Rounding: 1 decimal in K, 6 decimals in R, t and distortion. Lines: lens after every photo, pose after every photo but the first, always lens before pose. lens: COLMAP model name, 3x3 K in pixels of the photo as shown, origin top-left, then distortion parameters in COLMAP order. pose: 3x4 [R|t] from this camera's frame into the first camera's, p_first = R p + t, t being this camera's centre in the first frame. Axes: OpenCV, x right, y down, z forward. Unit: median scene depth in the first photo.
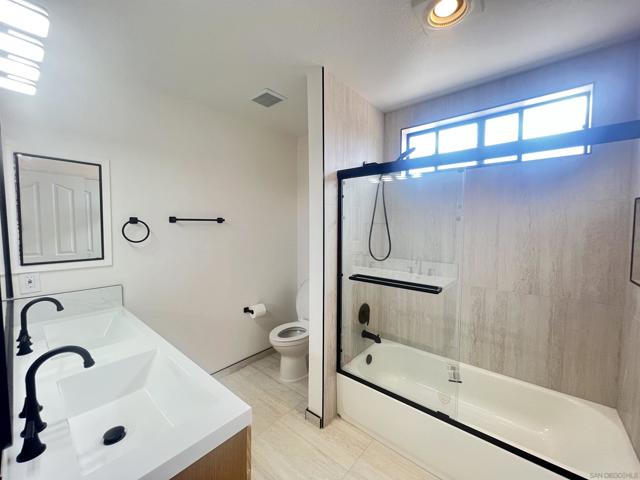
lens RADIAL K [[255.0, 0, 317.9], [0, 255.0, 239.5], [0, 0, 1]] dist [-0.001984, 0.000788]
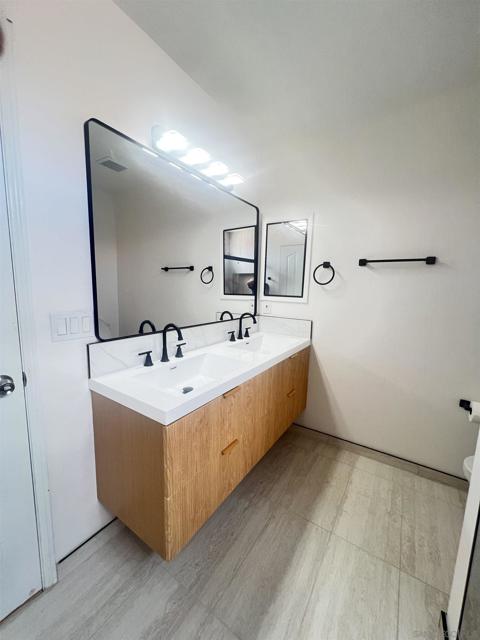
lens RADIAL K [[255.0, 0, 237.6], [0, 255.0, 319.8], [0, 0, 1]] dist [-0.001984, 0.000788]
pose [[0.102961, 0.134239, -0.985586, 0.315164], [-0.072567, 0.989225, 0.127154, 0.042937], [0.992035, 0.058429, 0.111593, 0.461573]]
